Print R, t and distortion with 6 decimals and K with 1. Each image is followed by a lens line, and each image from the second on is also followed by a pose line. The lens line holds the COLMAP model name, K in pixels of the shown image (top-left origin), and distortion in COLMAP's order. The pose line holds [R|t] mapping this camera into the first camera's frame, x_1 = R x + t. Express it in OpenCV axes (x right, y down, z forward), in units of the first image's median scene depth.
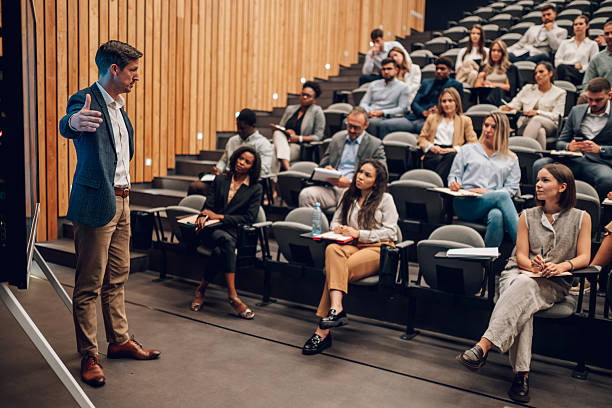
lens RADIAL K [[625.7, 0, 306.0], [0, 625.7, 204.0], [0, 0, 1]] dist [-0.025352, -0.011741]
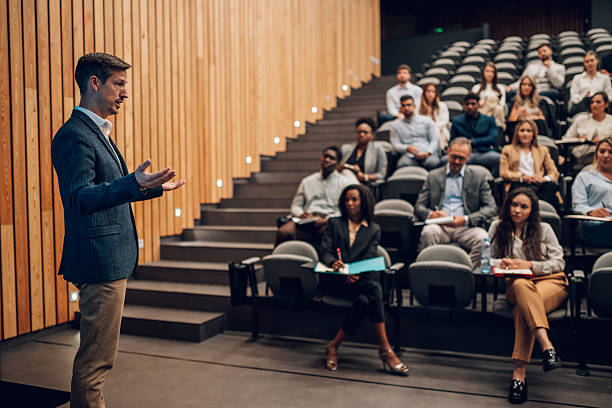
lens RADIAL K [[613.9, 0, 306.0], [0, 613.9, 204.0], [0, 0, 1]] dist [-0.021517, 0.002234]
pose [[0.980819, -0.053577, 0.187412, -0.267956], [0.068515, 0.994890, -0.074156, -0.000887], [-0.182481, 0.085575, 0.979478, 0.101179]]
